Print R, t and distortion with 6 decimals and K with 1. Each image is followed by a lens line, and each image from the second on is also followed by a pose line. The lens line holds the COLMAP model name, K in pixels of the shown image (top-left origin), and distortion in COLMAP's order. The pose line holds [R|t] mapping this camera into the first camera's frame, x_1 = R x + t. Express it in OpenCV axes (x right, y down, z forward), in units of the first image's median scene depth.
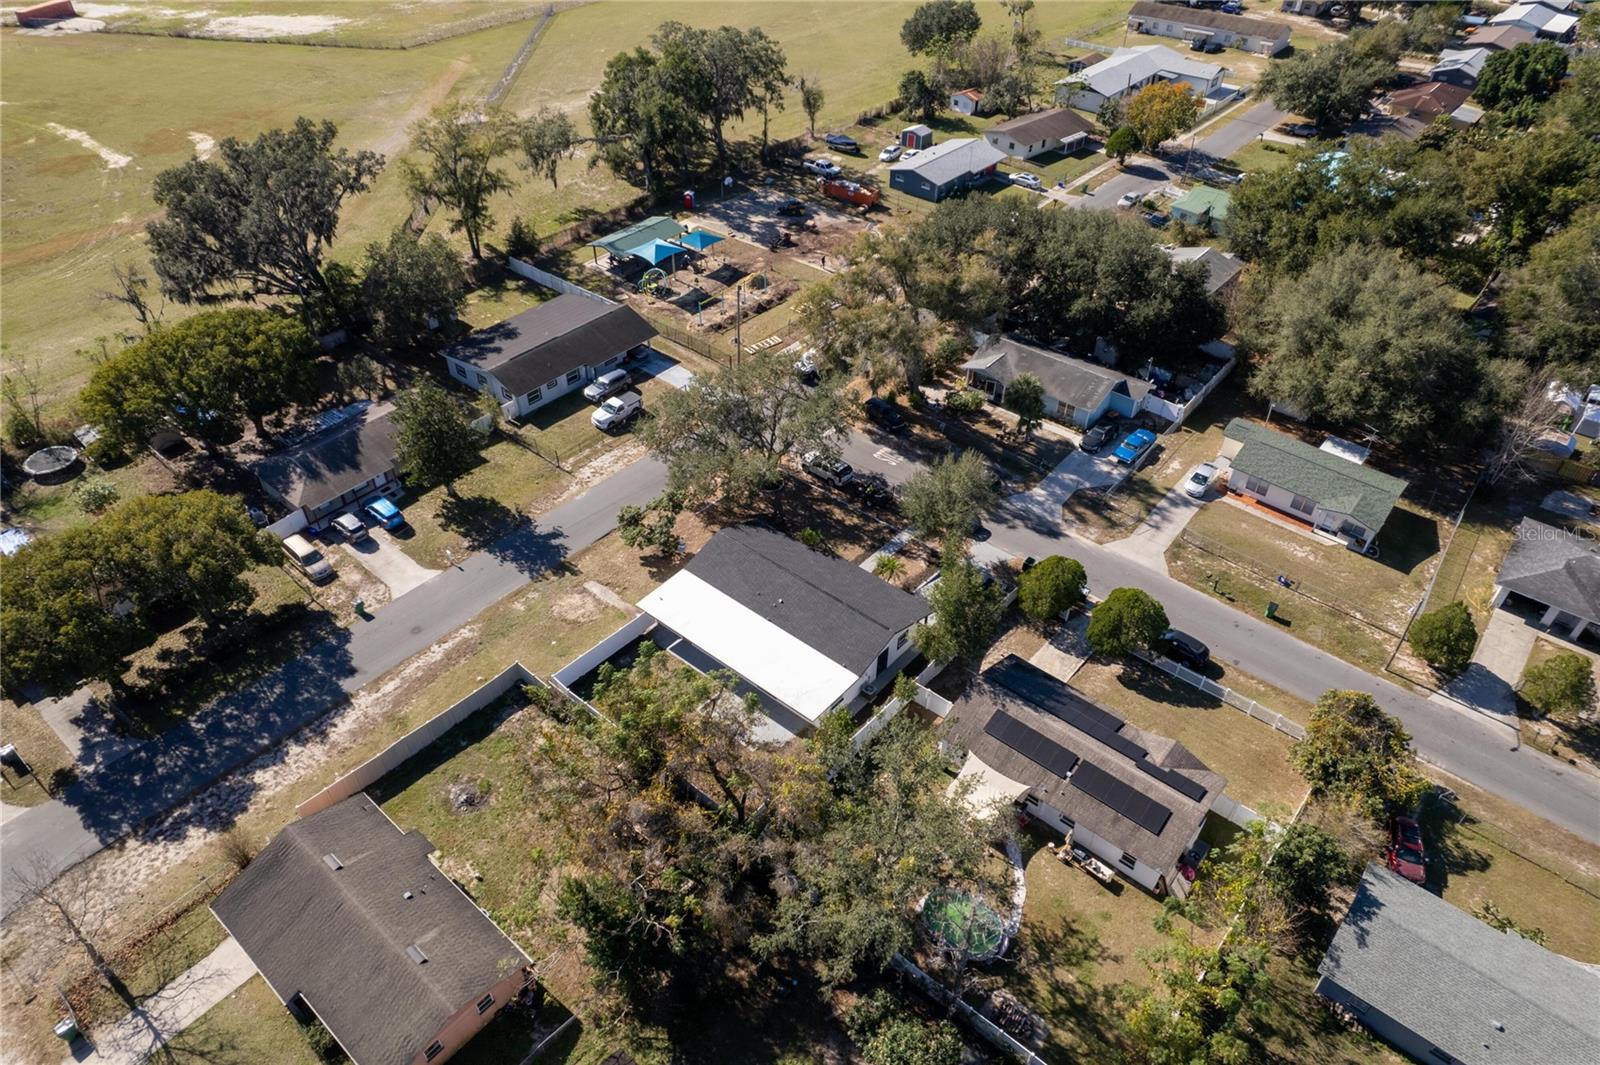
lens RADIAL K [[1021.6, 0, 798.0], [0, 1021.6, 534.8], [0, 0, 1]] dist [-0.077867, 0.069074]
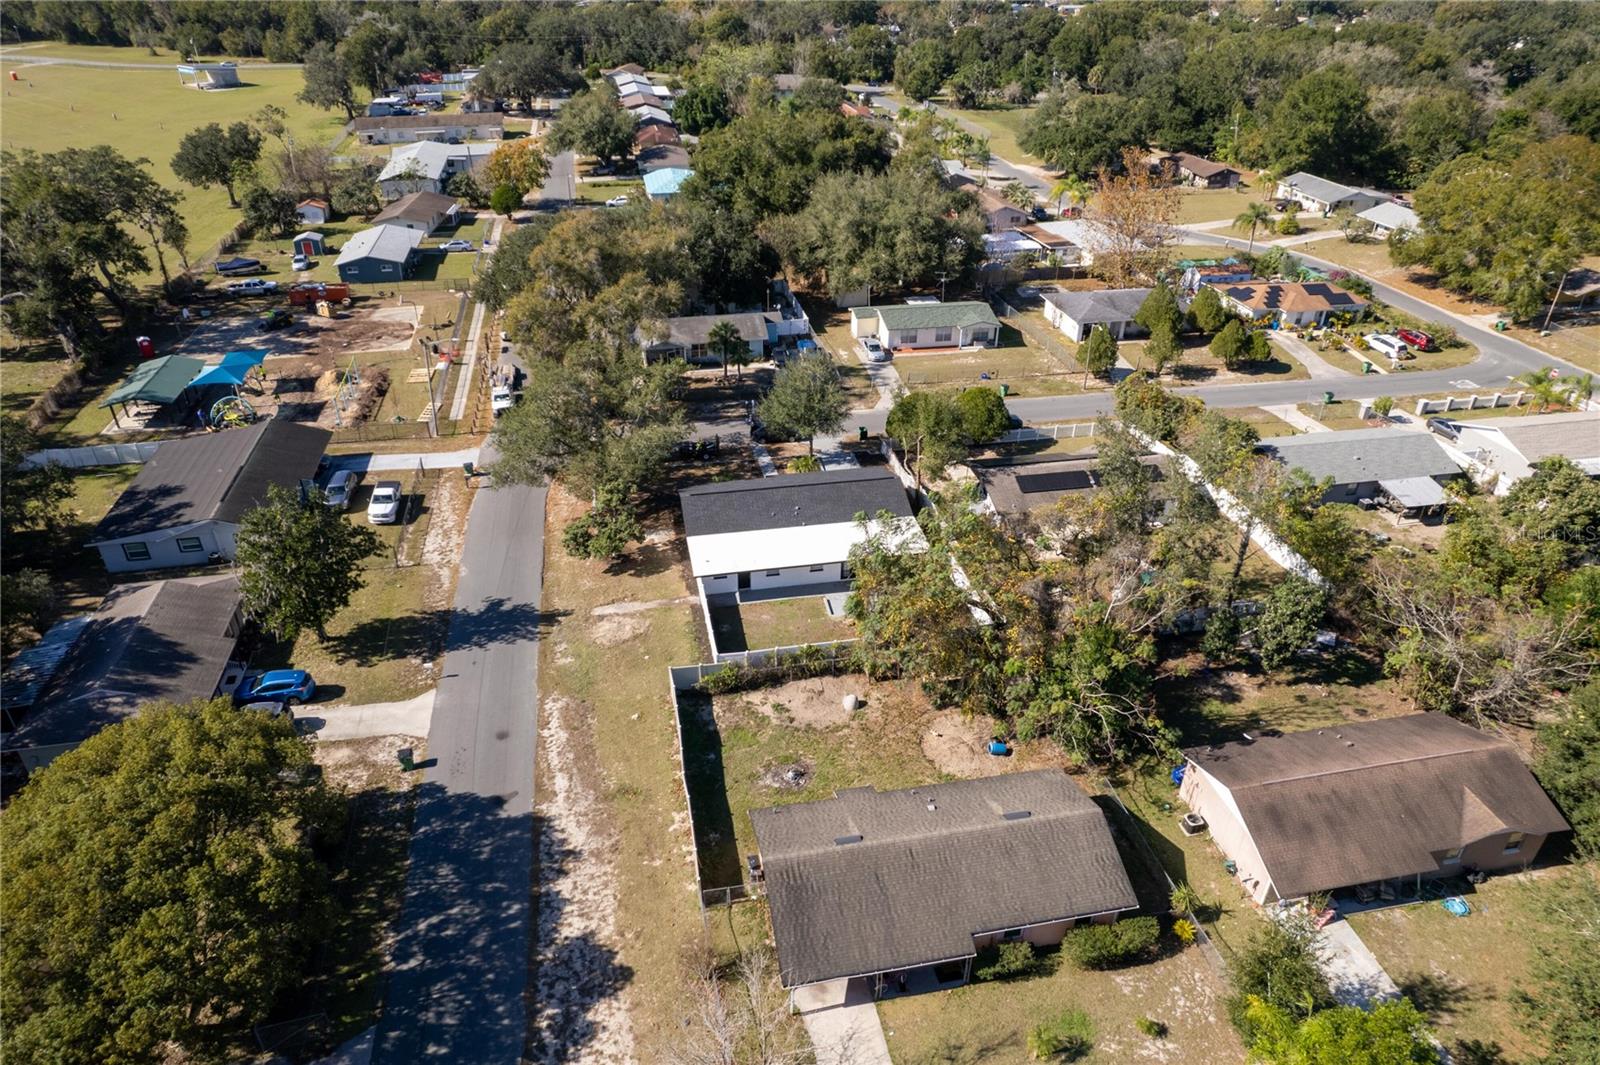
lens RADIAL K [[1021.6, 0, 798.2], [0, 1021.6, 537.6], [0, 0, 1]] dist [-0.077867, 0.069074]
pose [[0.622836, -0.403144, 0.670485, -0.615096], [0.497905, 0.865306, 0.057764, 0.027938], [-0.603462, 0.297861, 0.739671, 0.215366]]
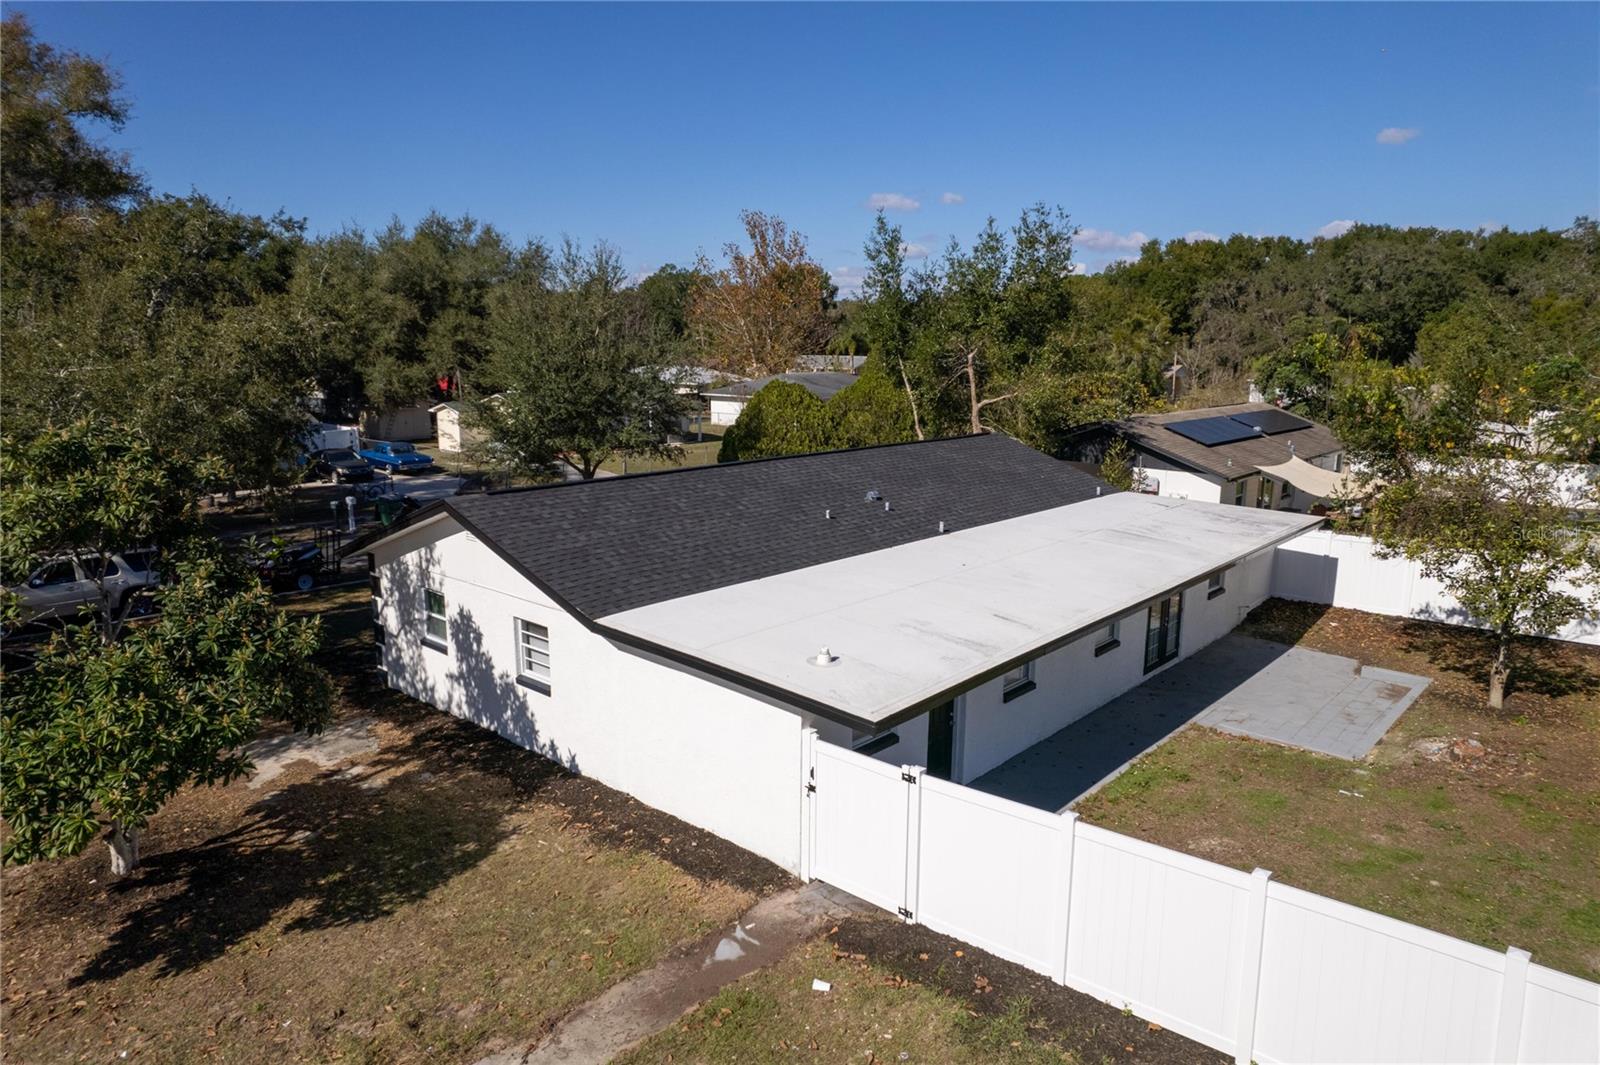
lens RADIAL K [[1021.6, 0, 797.2], [0, 1021.6, 539.6], [0, 0, 1]] dist [-0.077867, 0.069074]
pose [[0.031207, -0.196102, 0.980087, -0.258604], [0.639178, 0.757773, 0.131268, 0.019892], [-0.768425, 0.622354, 0.148992, 0.844223]]
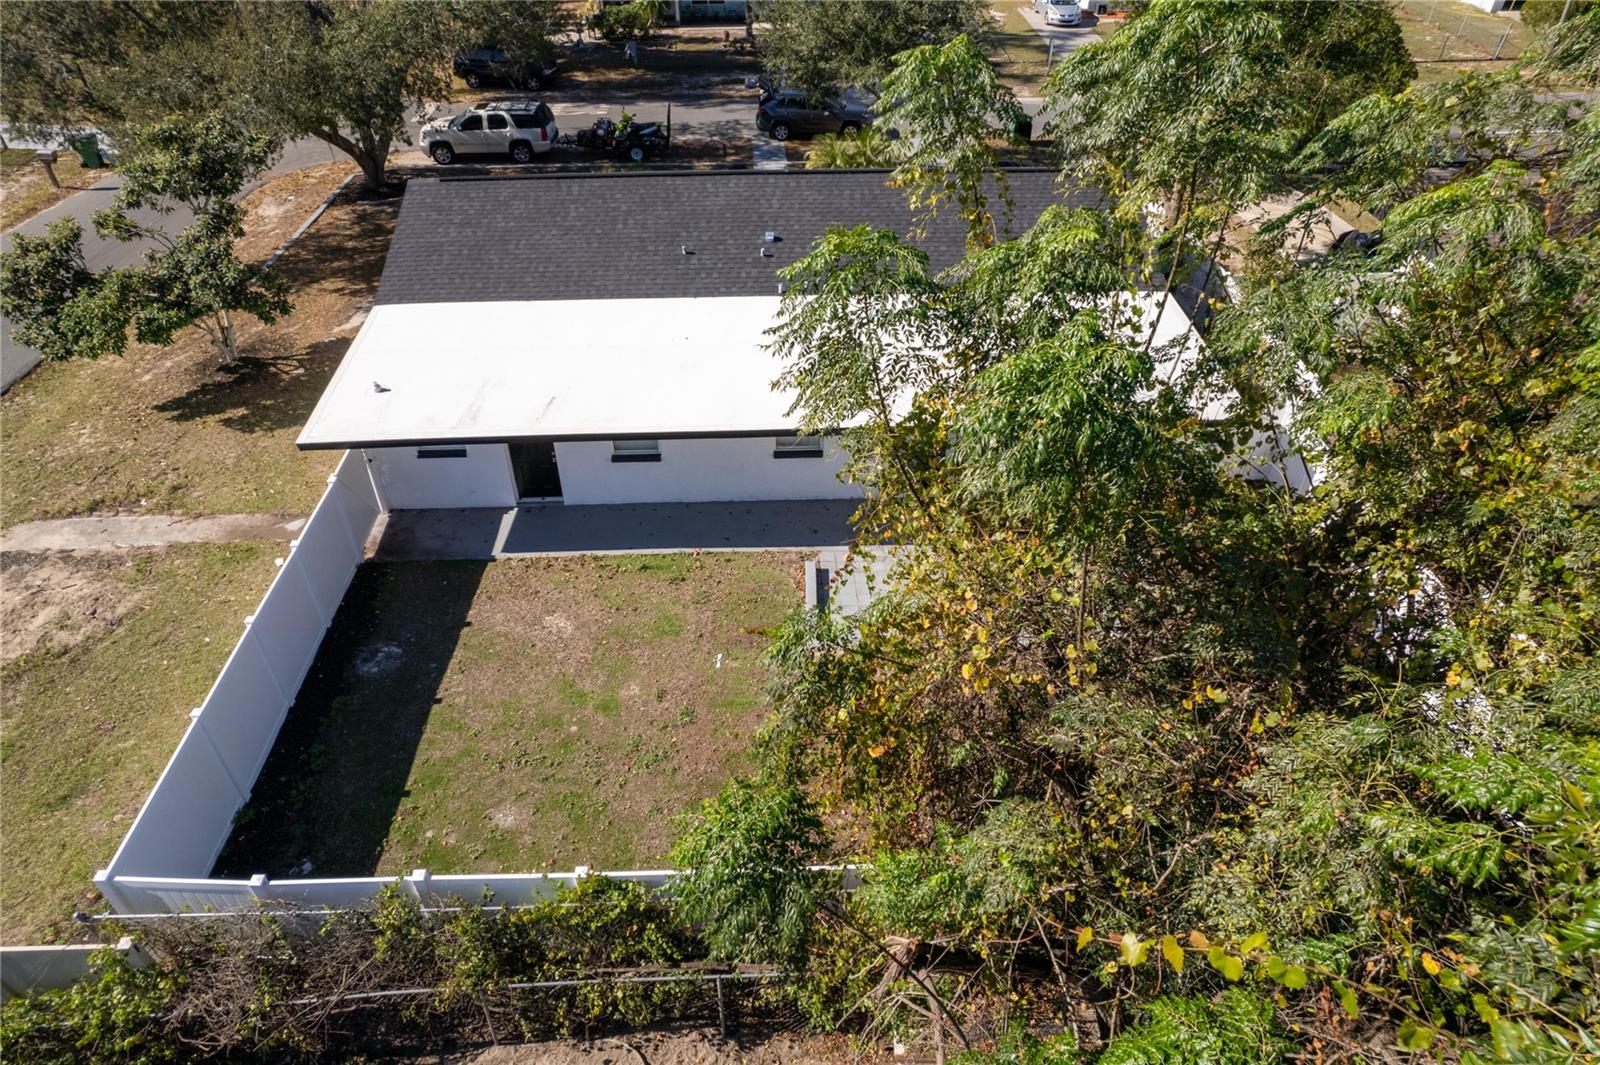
lens RADIAL K [[1021.6, 0, 797.4], [0, 1021.6, 544.9], [0, 0, 1]] dist [-0.077867, 0.069074]
pose [[0.739492, -0.431452, 0.516722, -0.177918], [0.435817, 0.891867, 0.120983, 0.098068], [-0.513045, 0.135730, 0.847562, 0.646853]]
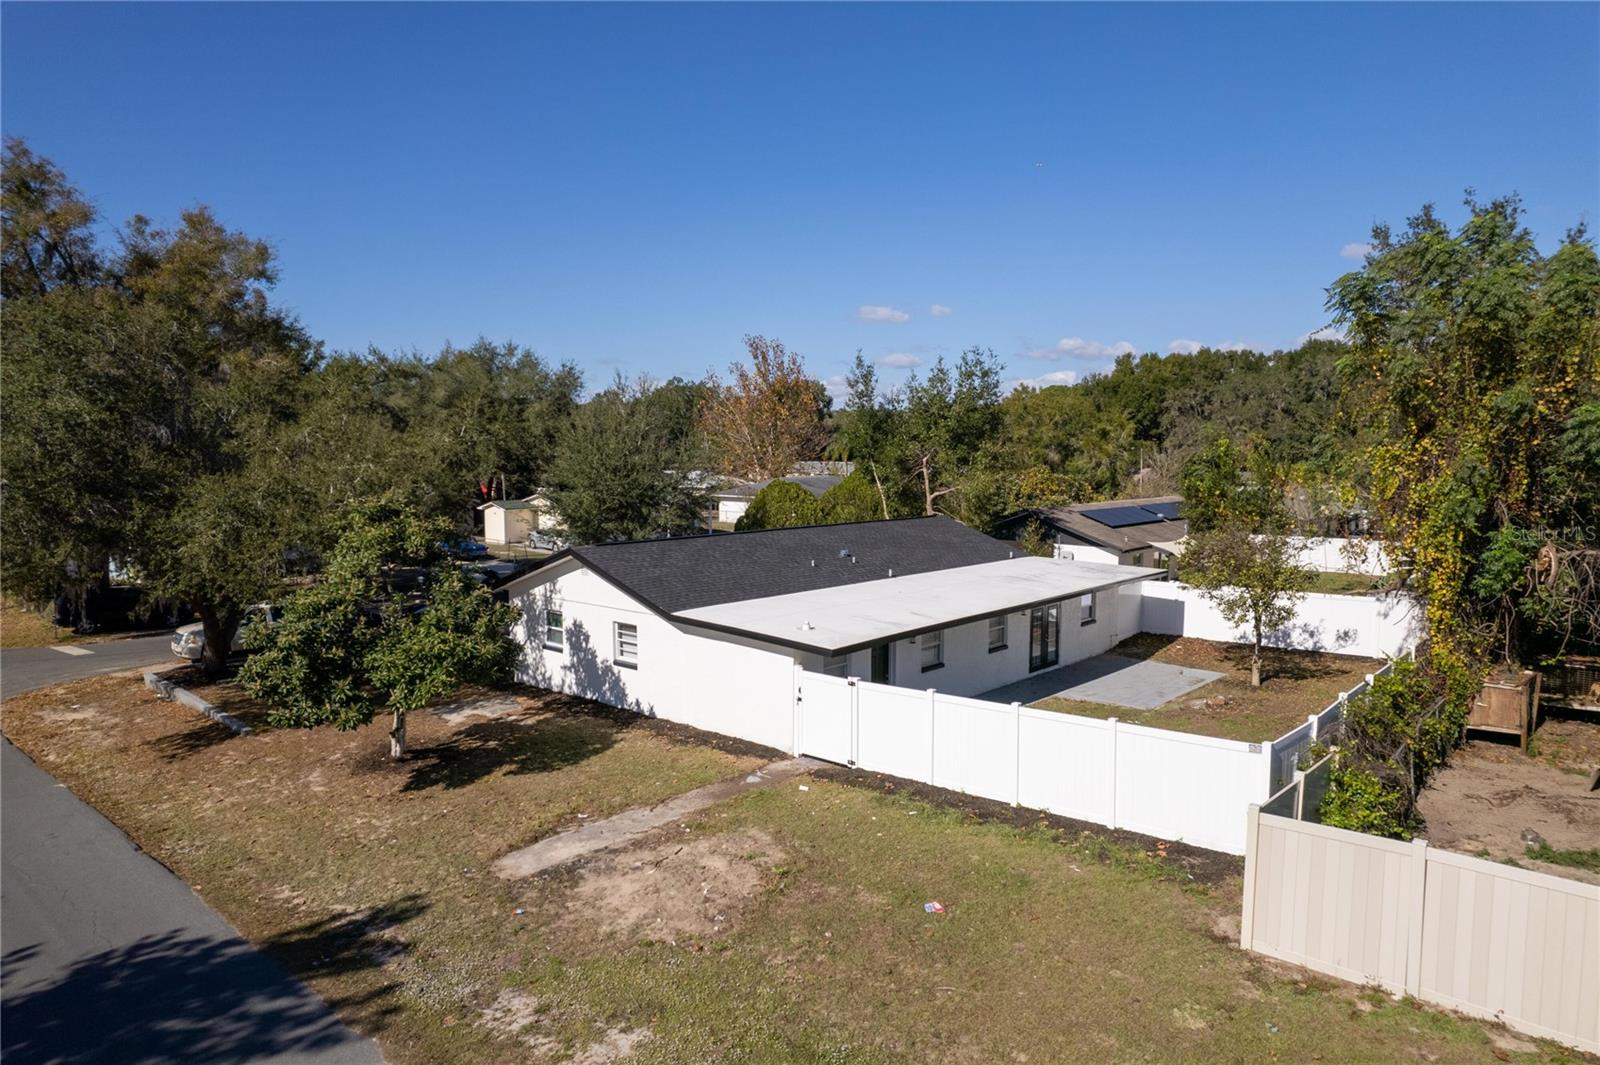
lens RADIAL K [[1021.6, 0, 795.5], [0, 1021.6, 529.4], [0, 0, 1]] dist [-0.077867, 0.069074]
pose [[0.032715, -0.084181, 0.995913, -0.373768], [0.641783, 0.765644, 0.043635, 0.022494], [-0.766188, 0.637733, 0.079074, 0.839590]]
